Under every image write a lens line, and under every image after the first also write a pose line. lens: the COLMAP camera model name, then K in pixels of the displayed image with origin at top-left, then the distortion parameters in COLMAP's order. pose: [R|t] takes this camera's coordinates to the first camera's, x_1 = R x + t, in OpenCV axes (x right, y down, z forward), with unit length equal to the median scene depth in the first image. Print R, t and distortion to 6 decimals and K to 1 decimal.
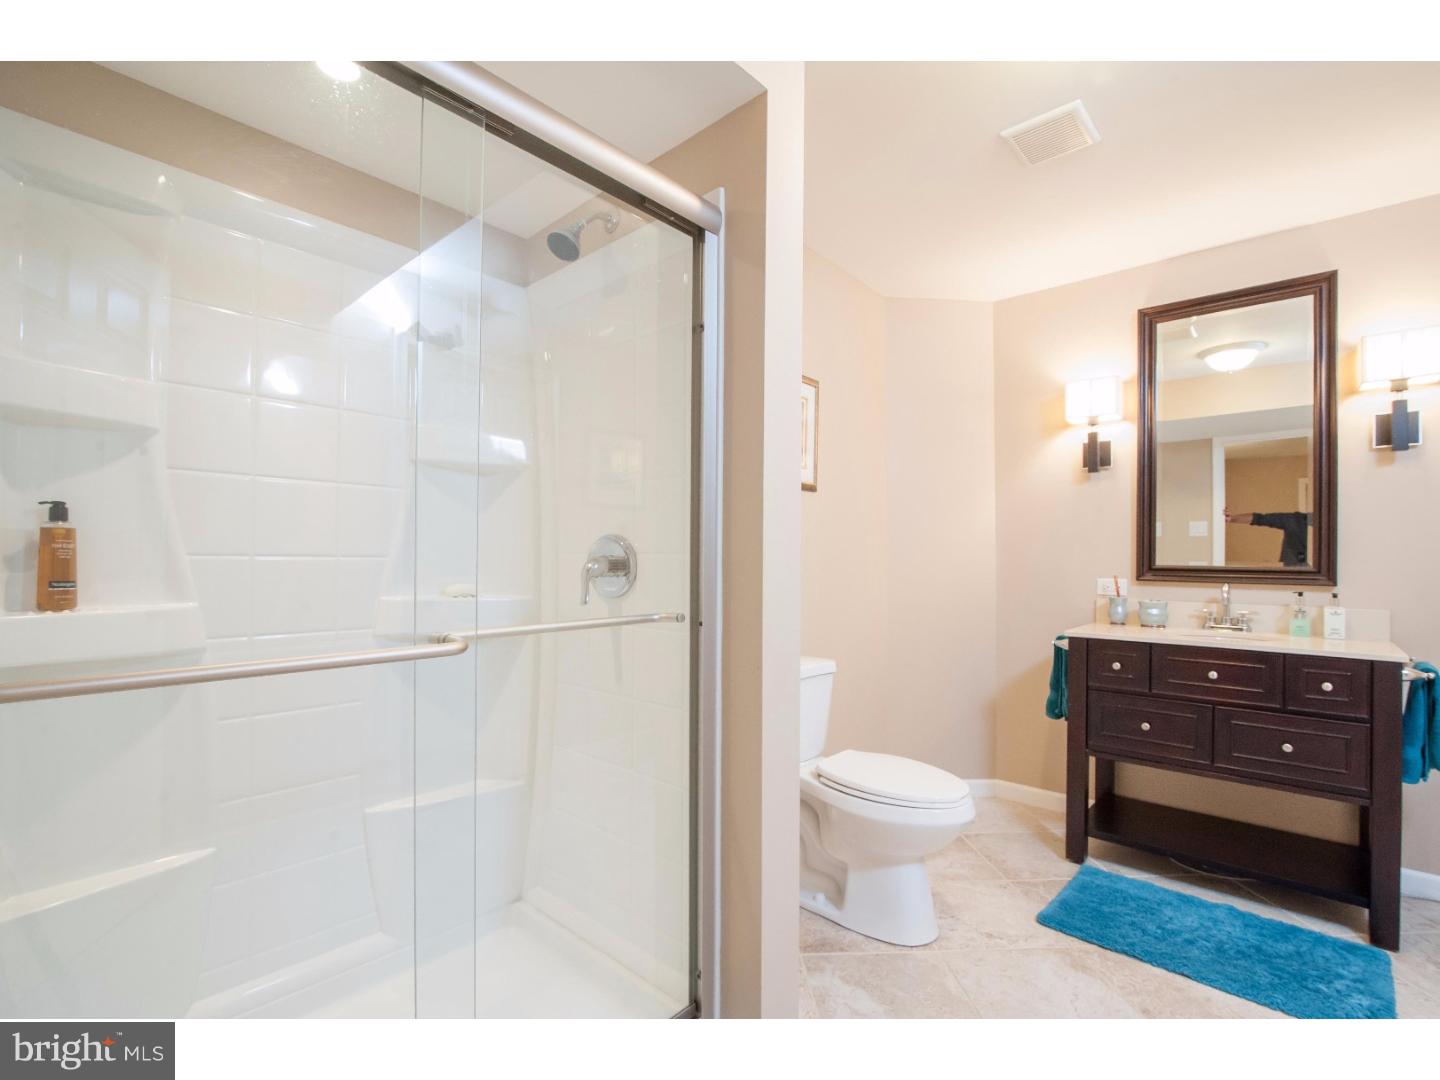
lens RADIAL K [[657.3, 0, 718.3], [0, 657.3, 547.5], [0, 0, 1]] dist [-0.018736, -0.000096]
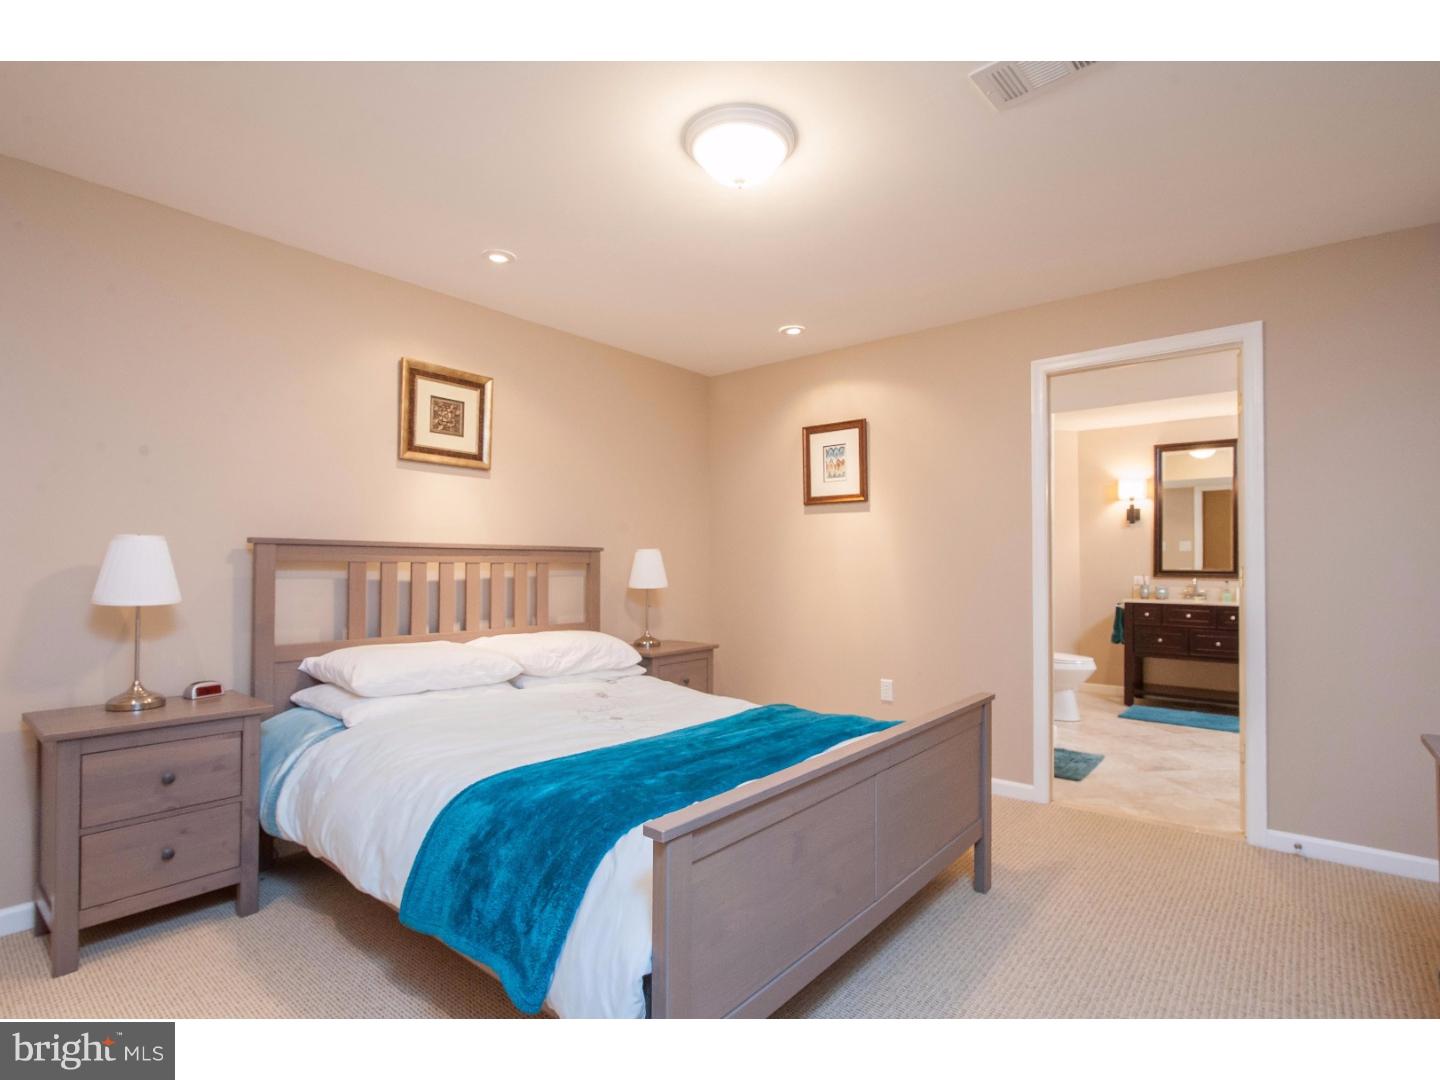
lens RADIAL K [[742.1, 0, 720.0], [0, 742.1, 540.0], [0, 0, 1]] dist [0.000085, 0.000021]
pose [[0.997583, 0.002720, 0.069437, -0.892658], [-0.001687, 0.999887, -0.014938, -0.028370], [-0.069470, 0.014784, 0.997474, -1.251499]]
